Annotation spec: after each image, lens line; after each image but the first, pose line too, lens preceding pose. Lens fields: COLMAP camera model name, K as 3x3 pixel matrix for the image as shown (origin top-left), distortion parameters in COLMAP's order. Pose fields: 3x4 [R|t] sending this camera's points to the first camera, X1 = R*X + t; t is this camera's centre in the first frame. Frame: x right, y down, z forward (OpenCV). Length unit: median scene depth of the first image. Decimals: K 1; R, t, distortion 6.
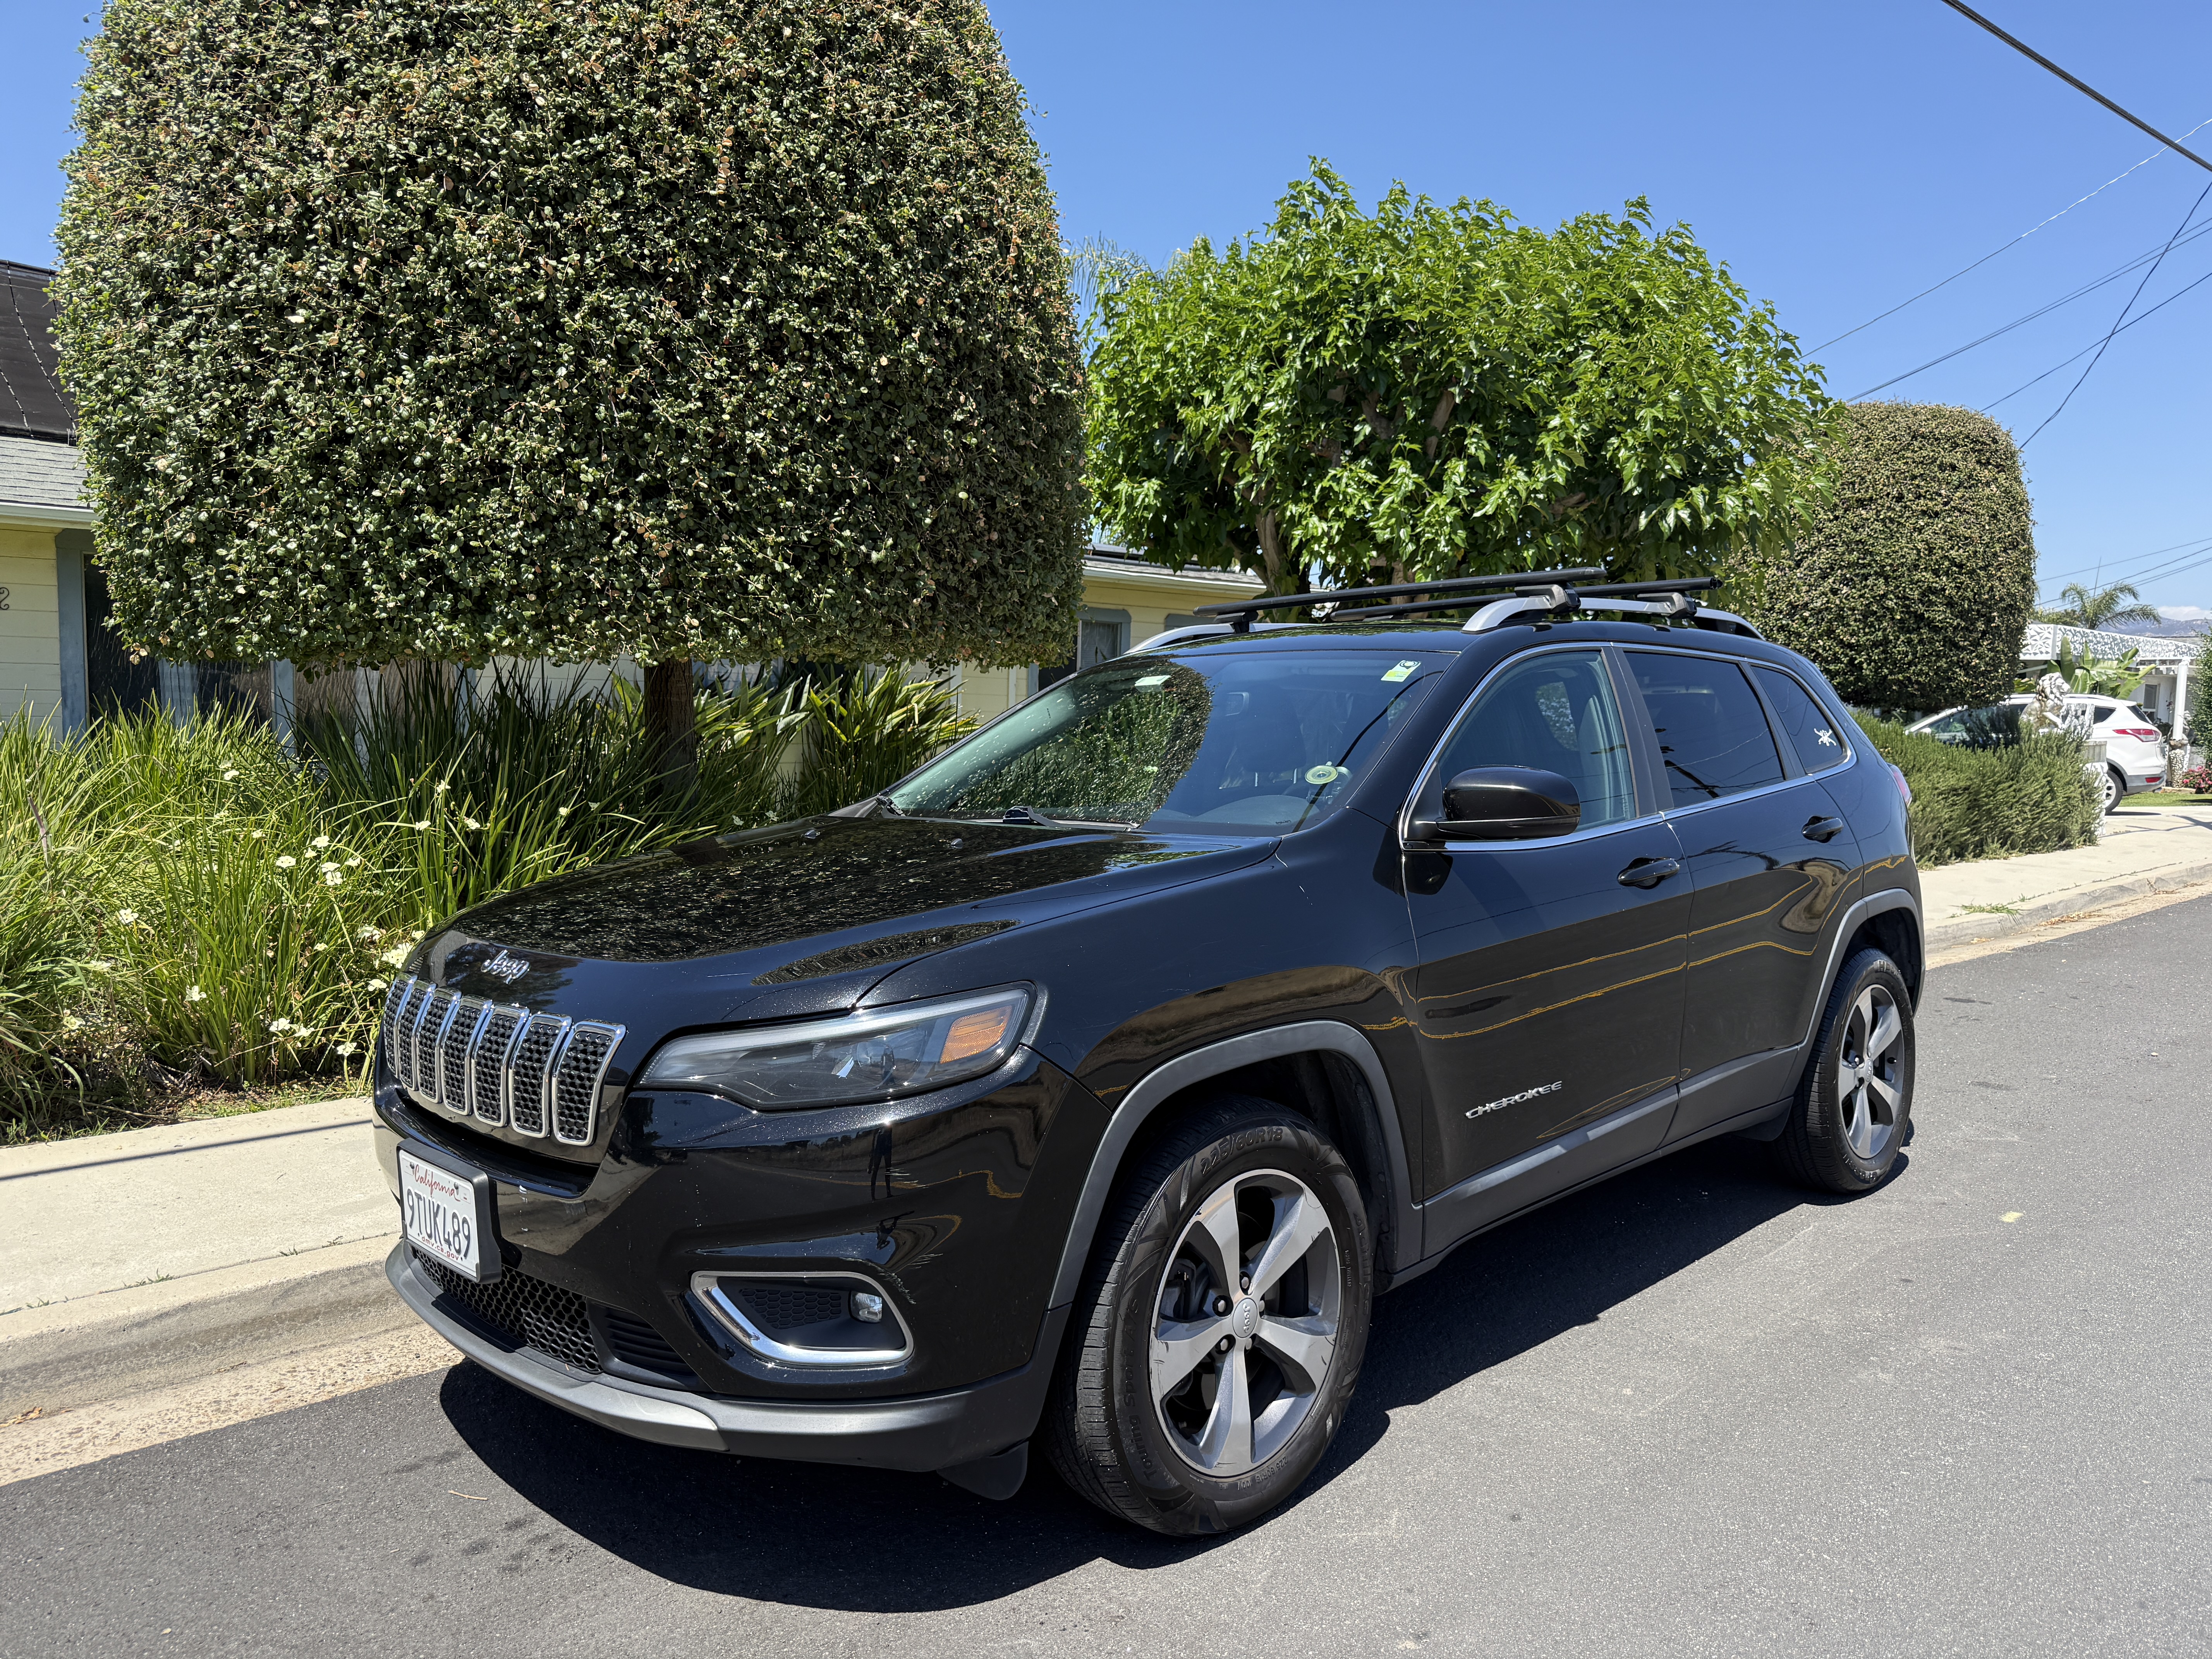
lens RADIAL K [[1600.6, 0, 1105.4], [0, 1600.6, 828.0], [0, 0, 1]] dist [0.024602, -0.027787]
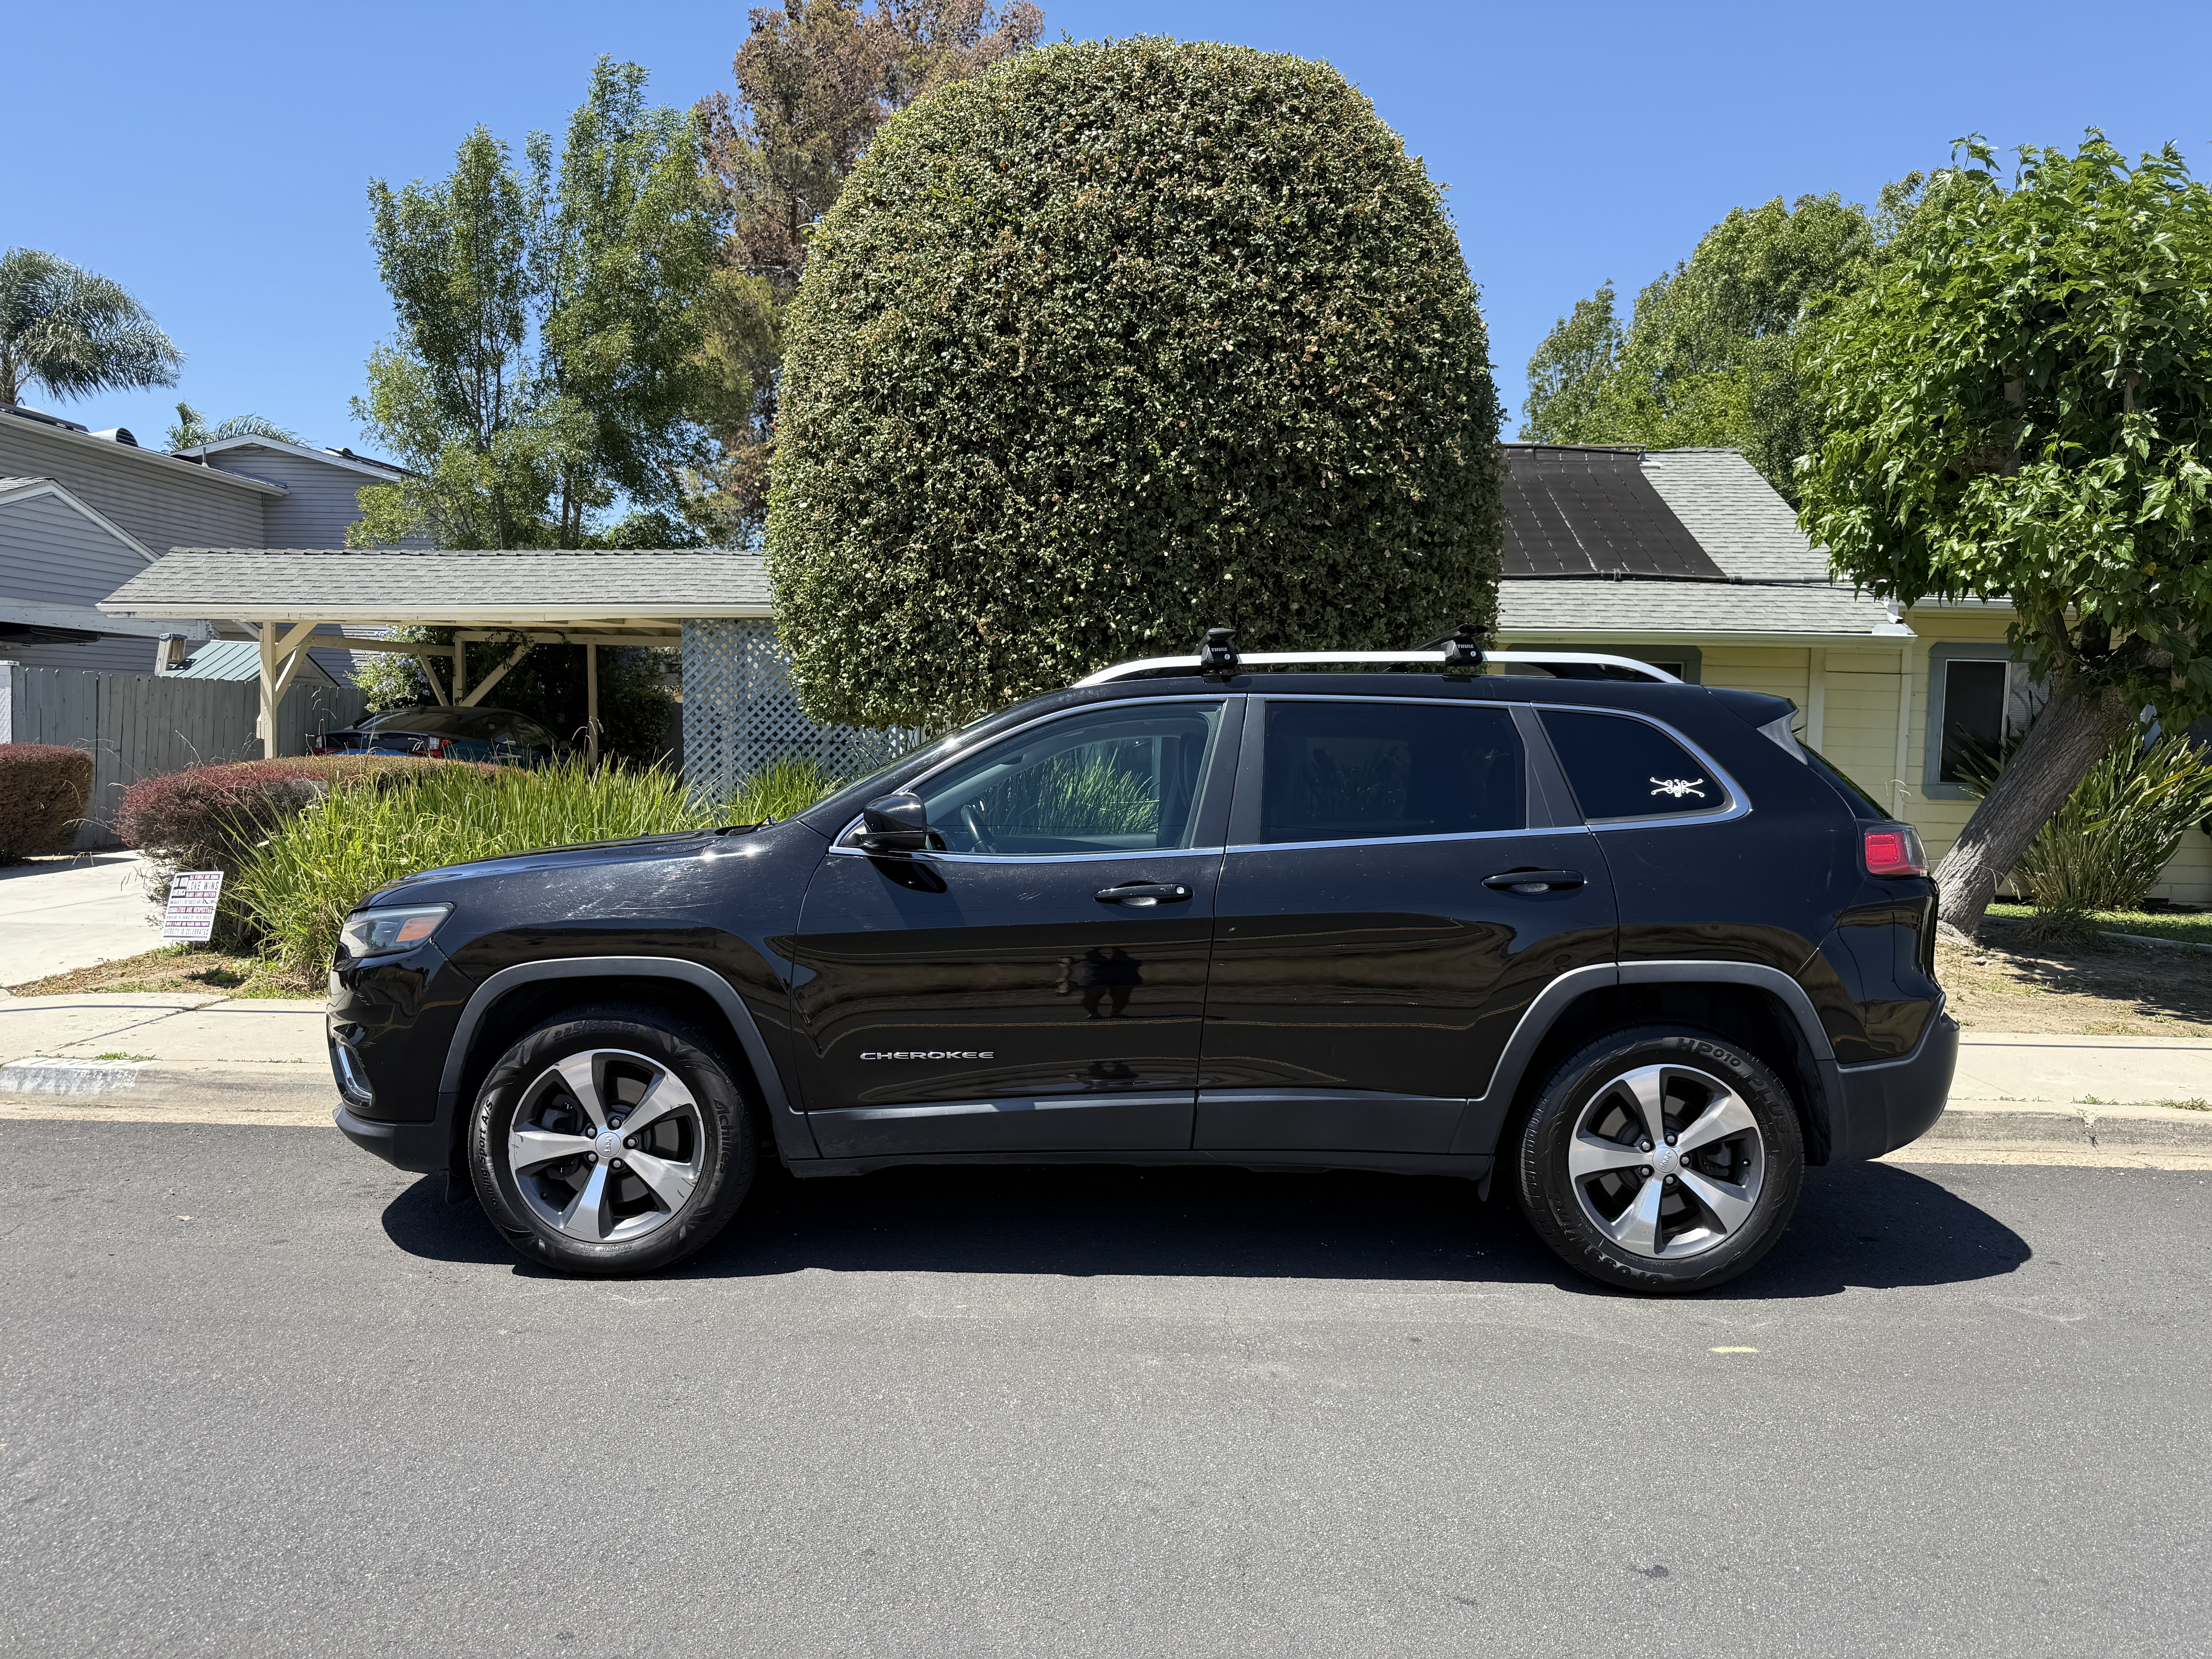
lens RADIAL K [[1600.6, 0, 1098.2], [0, 1600.6, 825.8], [0, 0, 1]] dist [0.024602, -0.027787]
pose [[0.699496, 0.029203, -0.714039, 0.757593], [-0.056928, 0.998267, -0.014941, -0.001301], [0.712365, 0.051100, 0.699946, 0.121388]]
